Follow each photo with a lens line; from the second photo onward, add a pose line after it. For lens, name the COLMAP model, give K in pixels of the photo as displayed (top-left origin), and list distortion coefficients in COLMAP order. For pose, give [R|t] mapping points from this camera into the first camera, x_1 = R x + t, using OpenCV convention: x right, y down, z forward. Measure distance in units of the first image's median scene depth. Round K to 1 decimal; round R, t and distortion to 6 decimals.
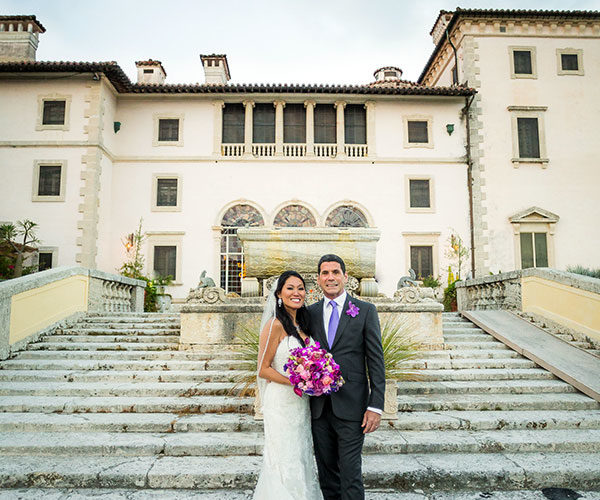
lens RADIAL K [[541.0, 0, 300.0], [0, 541.0, 250.0], [0, 0, 1]] dist [-0.103575, 0.002203]
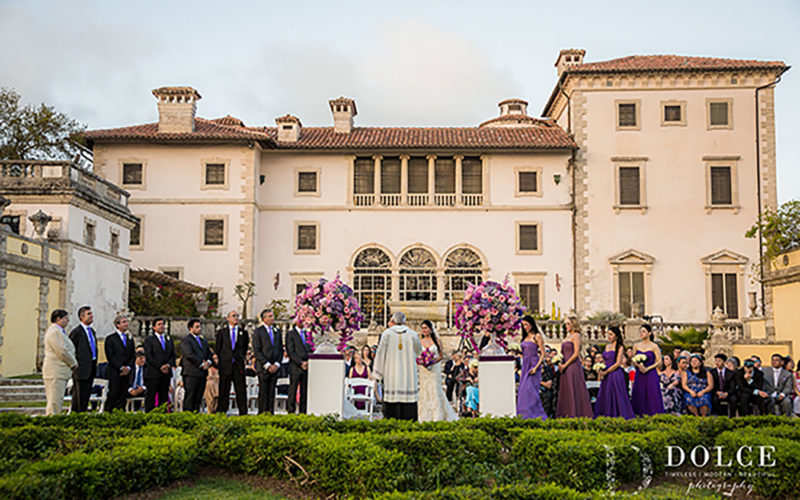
lens RADIAL K [[749.9, 0, 401.1], [0, 749.9, 288.1], [0, 0, 1]] dist [-0.163689, 0.202403]
pose [[0.999131, 0.002688, -0.041585, 0.020414], [-0.001222, 0.999378, 0.035245, -0.053225], [0.041654, -0.035164, 0.998513, -0.573301]]
